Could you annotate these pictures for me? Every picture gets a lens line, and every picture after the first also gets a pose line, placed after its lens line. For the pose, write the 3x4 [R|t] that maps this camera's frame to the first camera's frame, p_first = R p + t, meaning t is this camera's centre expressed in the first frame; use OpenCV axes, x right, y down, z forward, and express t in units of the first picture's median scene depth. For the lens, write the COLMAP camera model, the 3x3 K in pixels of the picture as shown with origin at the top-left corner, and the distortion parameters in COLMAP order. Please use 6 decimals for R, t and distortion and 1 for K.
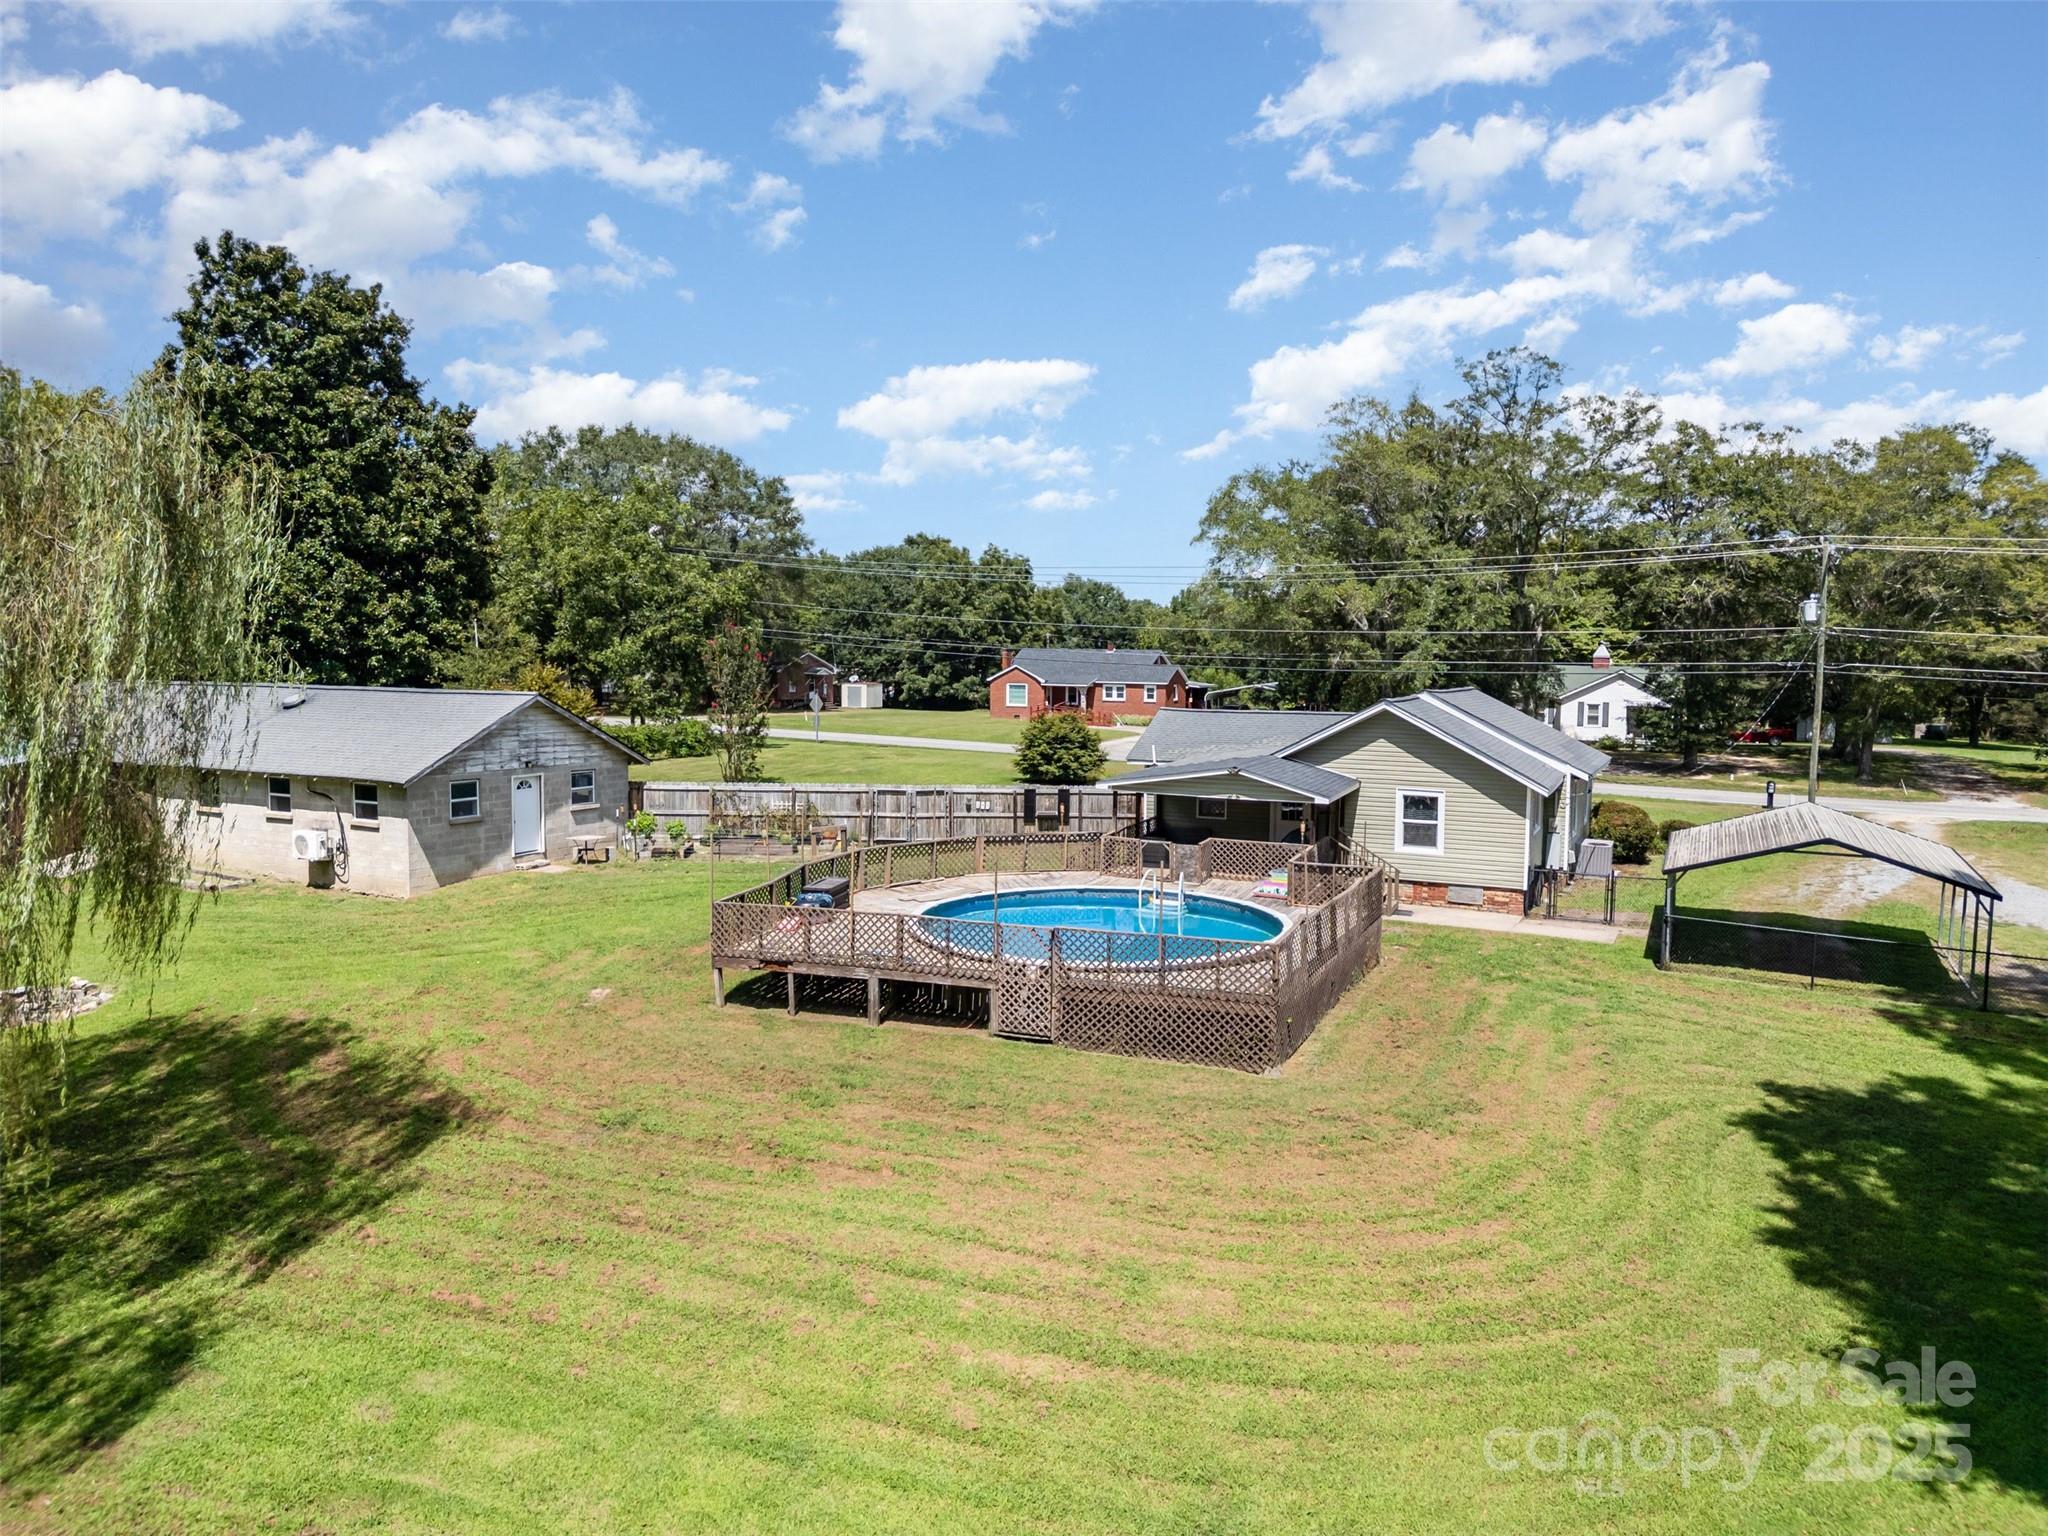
lens RADIAL K [[1443.1, 0, 1012.8], [0, 1443.1, 759.3], [0, 0, 1]] dist [0.052141, -0.027799]
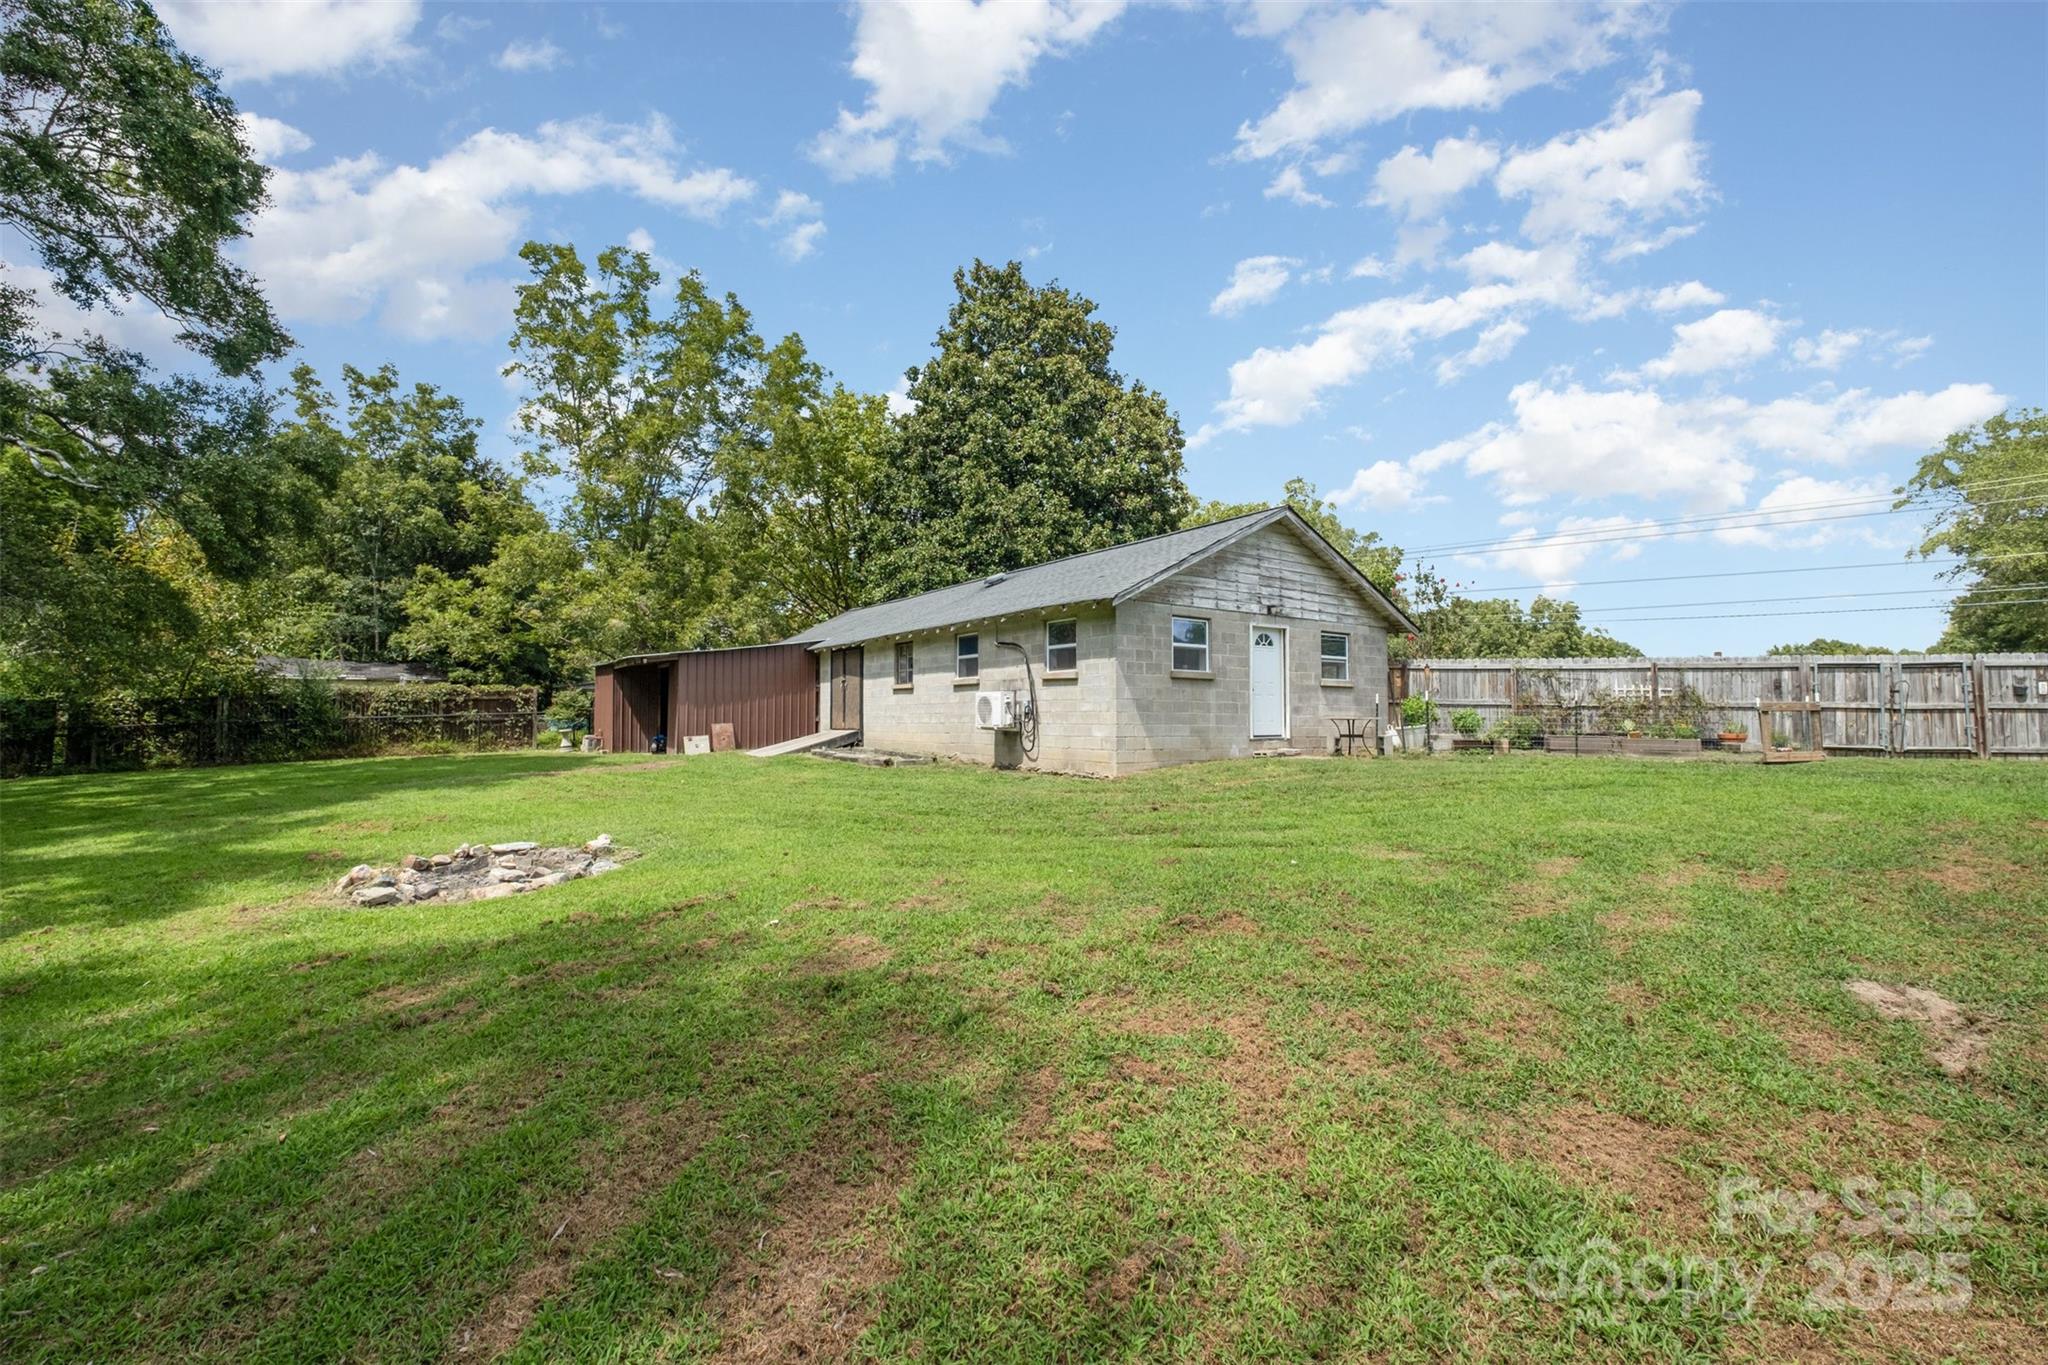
lens RADIAL K [[901.9, 0, 1012.1], [0, 901.9, 675.7], [0, 0, 1]] dist [-0.002784, -0.000103]
pose [[0.885265, -0.024388, -0.464447, -0.243335], [-0.033767, 0.992618, -0.116485, 0.091312], [0.463859, 0.118803, 0.877907, 0.562159]]
